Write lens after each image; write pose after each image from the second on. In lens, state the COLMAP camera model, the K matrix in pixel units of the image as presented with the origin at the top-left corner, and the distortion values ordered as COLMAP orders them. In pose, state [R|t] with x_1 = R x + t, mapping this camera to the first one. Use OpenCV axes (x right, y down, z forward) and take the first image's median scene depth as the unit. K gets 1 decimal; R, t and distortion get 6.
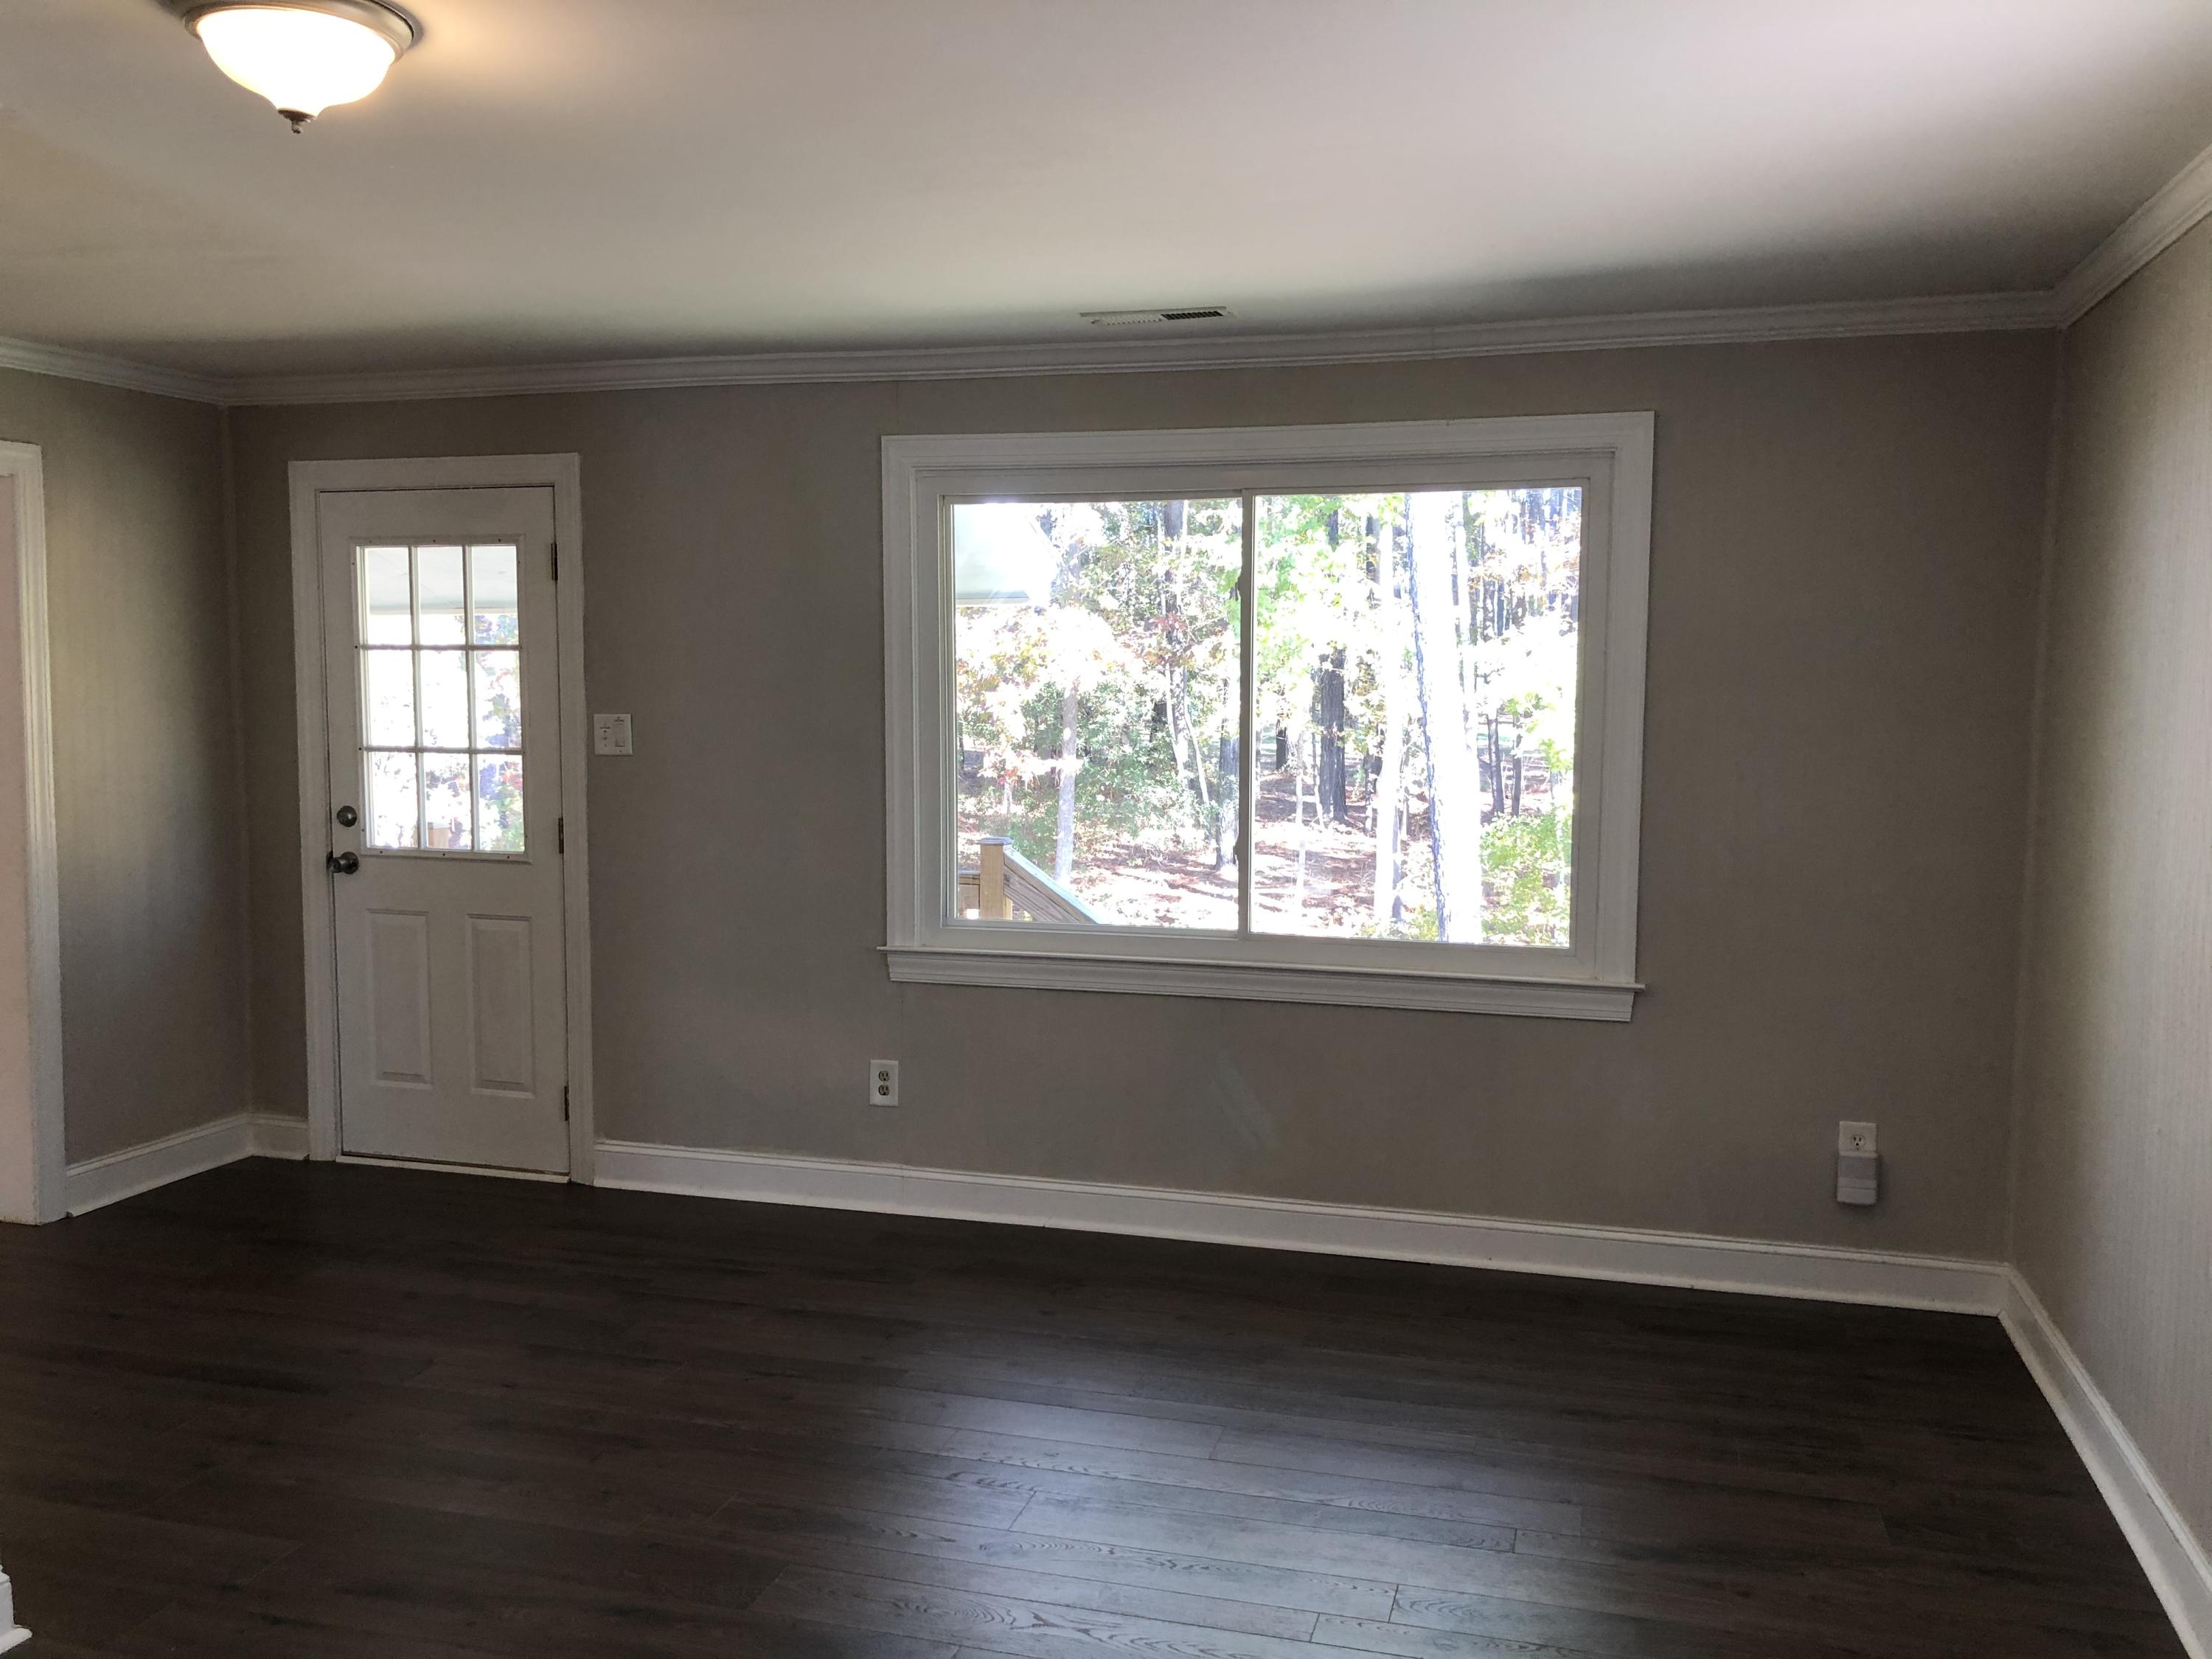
lens RADIAL K [[1822.8, 0, 1107.0], [0, 1822.8, 797.4], [0, 0, 1]] dist [0.061143, -0.007582]
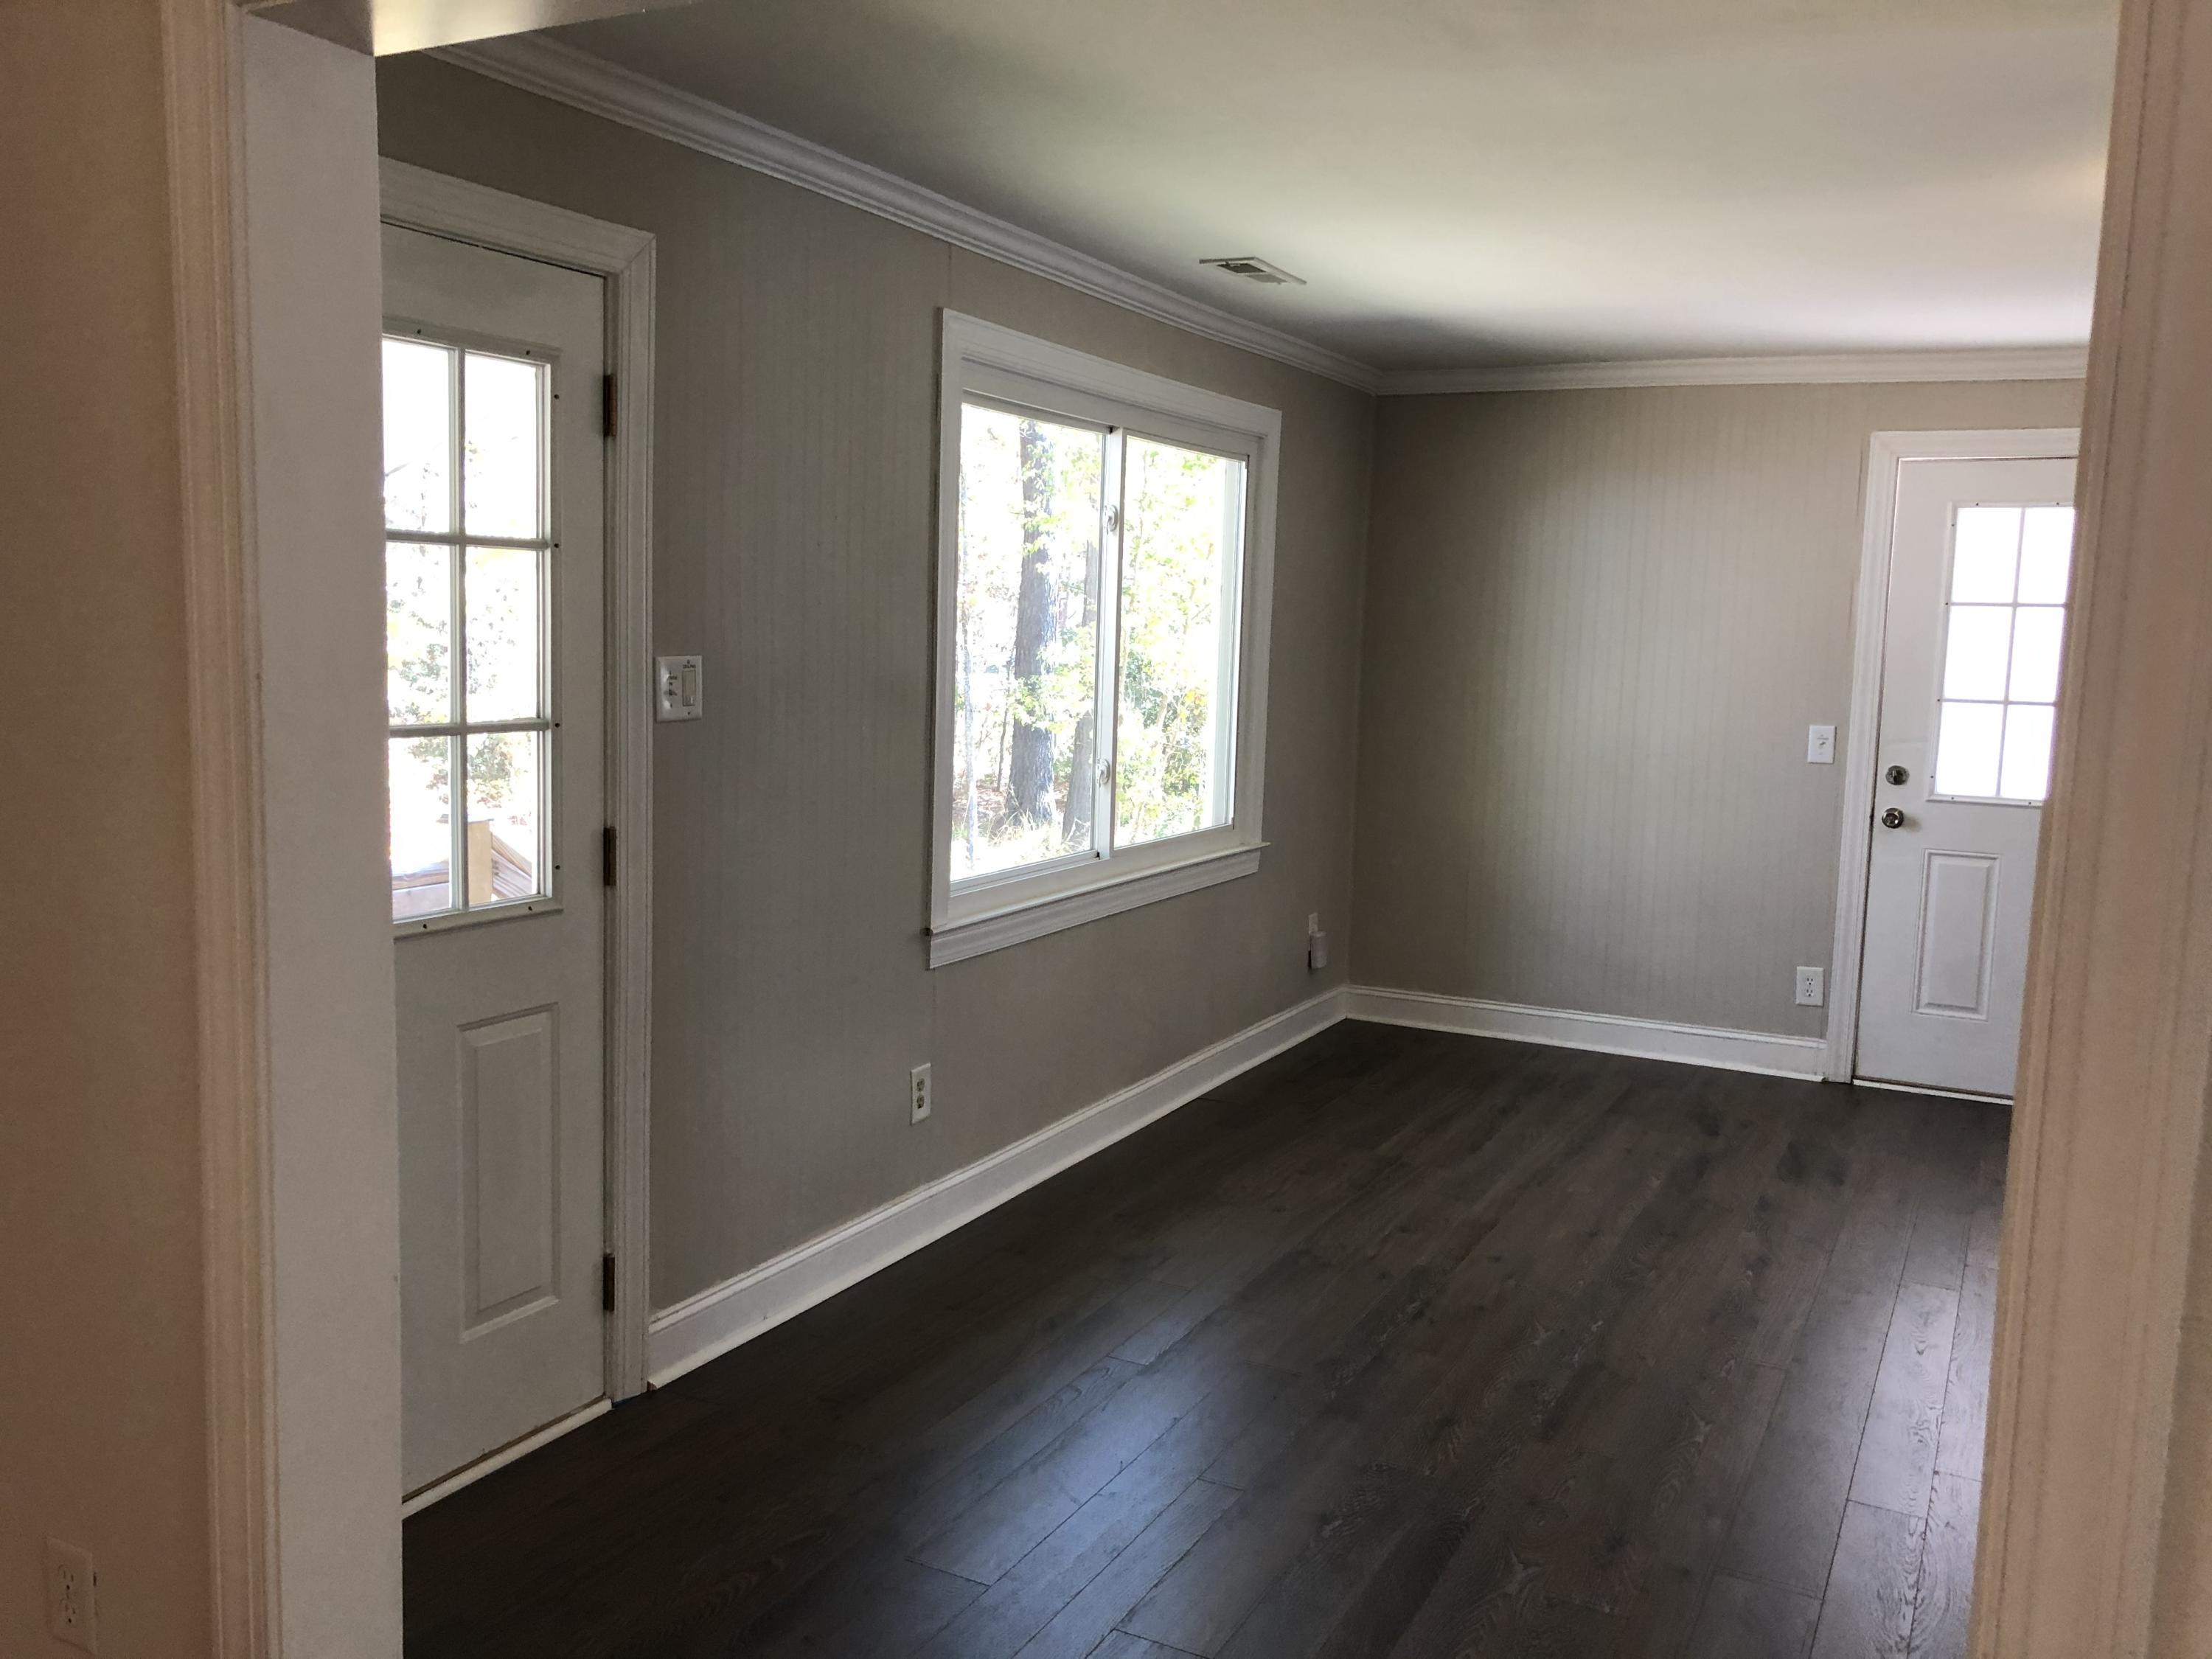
lens RADIAL K [[1837.2, 0, 1106.0], [0, 1837.2, 829.5], [0, 0, 1]] dist [0.101778, -0.158707]
pose [[0.187336, -0.114416, 0.975610, -0.870489], [0.040542, 0.993248, 0.108700, -0.049333], [-0.981459, 0.019189, 0.190710, 0.717973]]
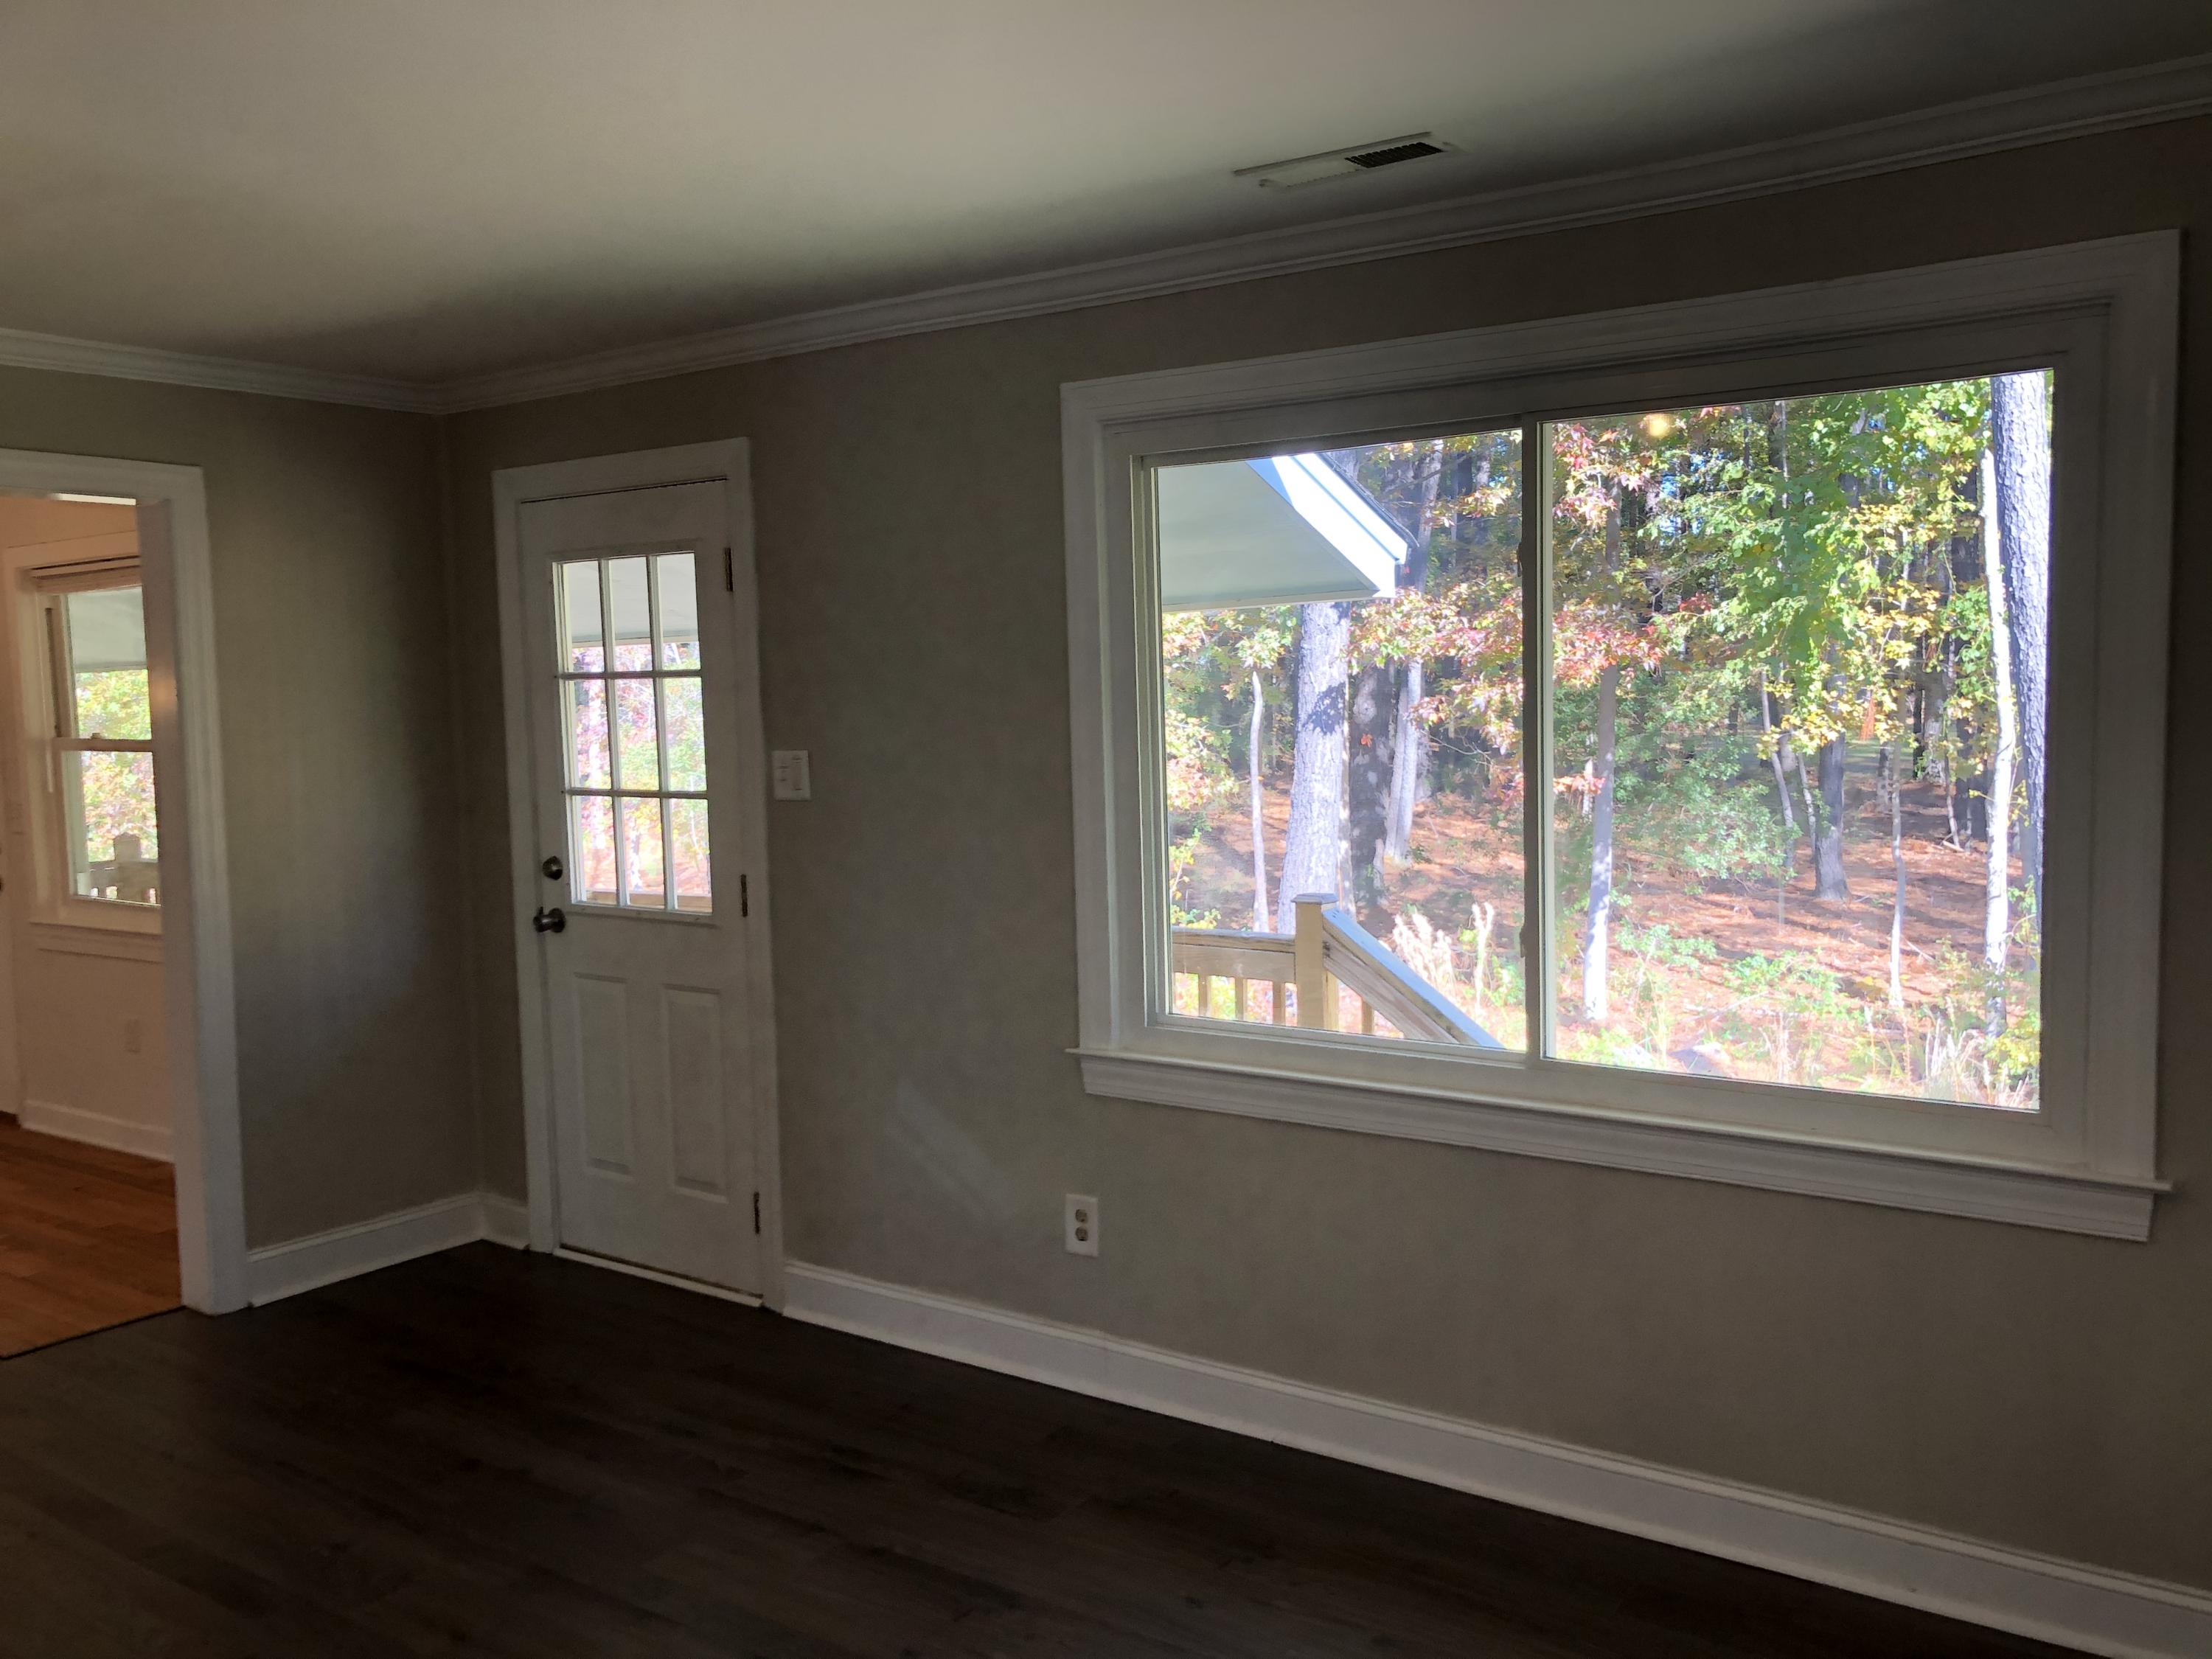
lens RADIAL K [[1837.2, 0, 1106.0], [0, 1837.2, 829.5], [0, 0, 1]] dist [0.101778, -0.158707]
pose [[0.944090, 0.001208, -0.329685, 0.137858], [0.003449, 0.999902, 0.013539, -0.020459], [0.329670, -0.013919, 0.943994, 0.256390]]
